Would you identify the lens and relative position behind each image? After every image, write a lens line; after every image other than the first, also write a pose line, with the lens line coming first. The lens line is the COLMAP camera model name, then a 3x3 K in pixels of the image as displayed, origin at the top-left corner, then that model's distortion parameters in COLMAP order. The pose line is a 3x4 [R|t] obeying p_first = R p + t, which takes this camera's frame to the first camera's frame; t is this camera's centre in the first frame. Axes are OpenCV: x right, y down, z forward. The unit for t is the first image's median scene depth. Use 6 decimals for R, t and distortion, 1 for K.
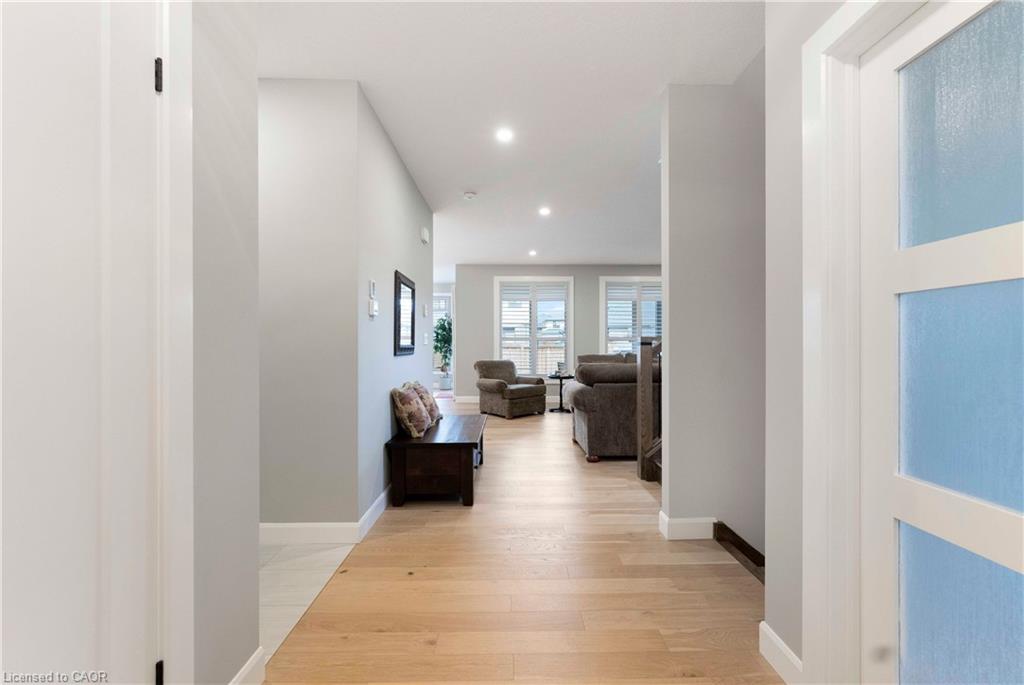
lens RADIAL K [[409.5, 0, 512.0], [0, 409.5, 342.5], [0, 0, 1]] dist [0.000230, -0.000003]
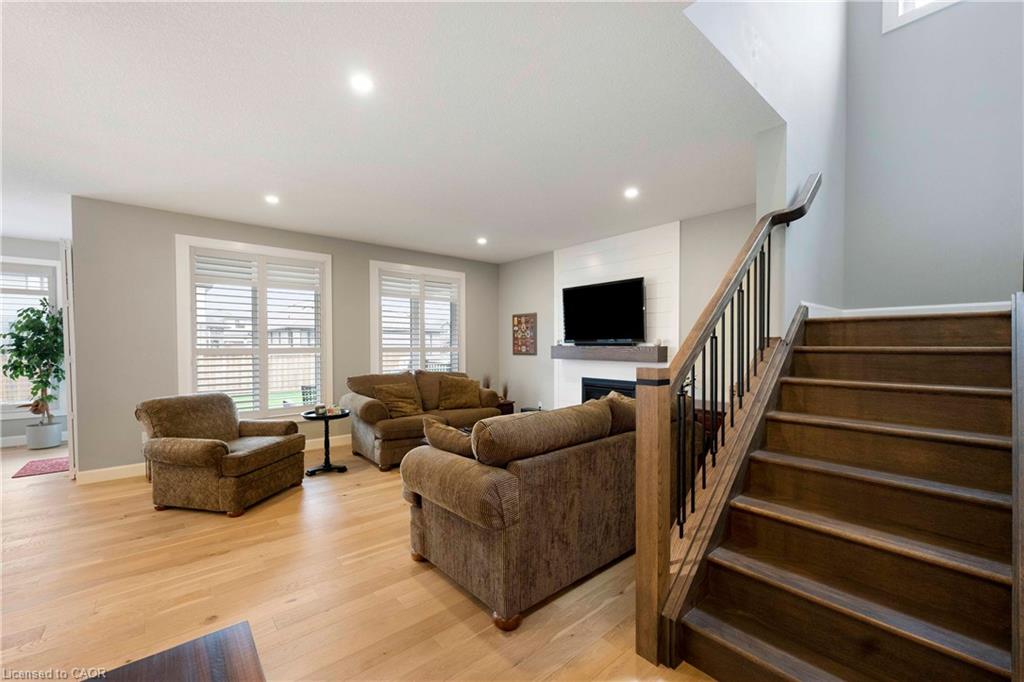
lens RADIAL K [[415.3, 0, 506.6], [0, 415.3, 353.3], [0, 0, 1]] dist [-0.001816, -0.000095]
pose [[0.776157, -0.012091, 0.630423, -0.052528], [-0.000384, 0.999807, 0.019647, -0.017667], [-0.630539, -0.015491, 0.776003, 0.309646]]
